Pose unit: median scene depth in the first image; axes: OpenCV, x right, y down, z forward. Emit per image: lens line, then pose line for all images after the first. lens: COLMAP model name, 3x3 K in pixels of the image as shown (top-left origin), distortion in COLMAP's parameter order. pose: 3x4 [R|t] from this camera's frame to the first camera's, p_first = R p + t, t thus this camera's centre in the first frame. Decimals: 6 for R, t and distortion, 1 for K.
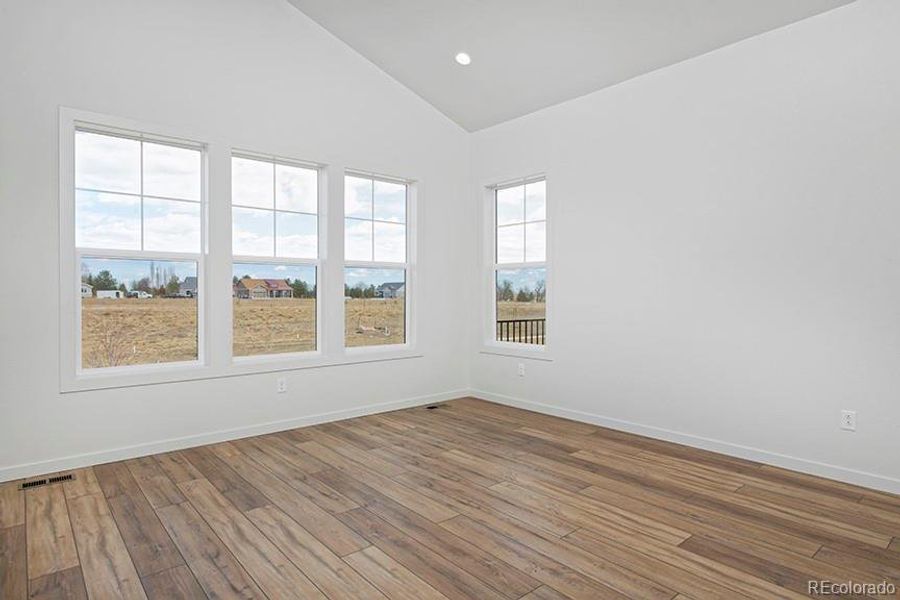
lens RADIAL K [[522.9, 0, 449.0], [0, 522.9, 303.5], [0, 0, 1]] dist [-0.022223, 0.001143]
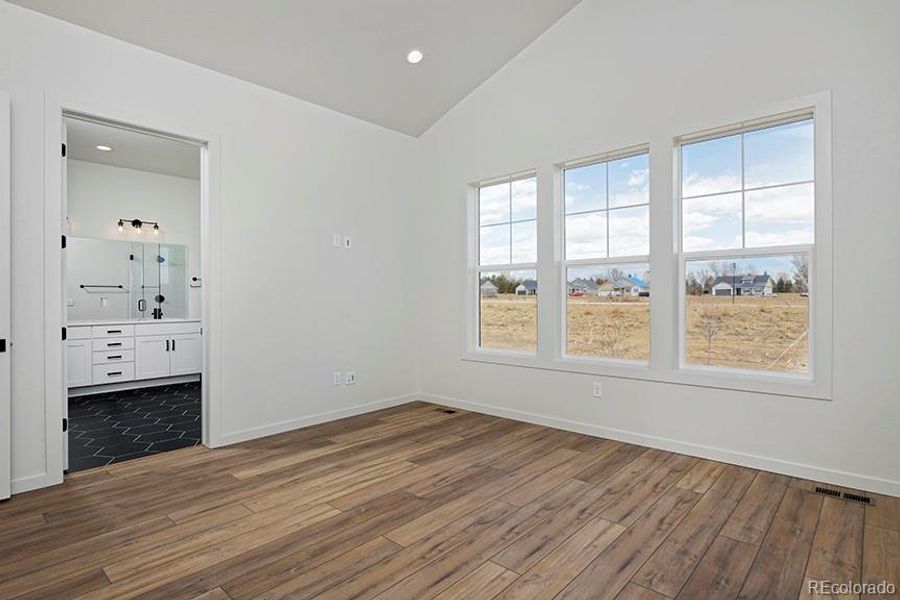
lens RADIAL K [[465.3, 0, 450.2], [0, 465.3, 297.9], [0, 0, 1]] dist [-0.001034, 0.000397]
pose [[0.110683, 0.007356, -0.993829, 0.675185], [-0.009202, 0.999937, 0.006376, -0.027746], [0.993813, 0.008439, 0.110744, 0.801257]]
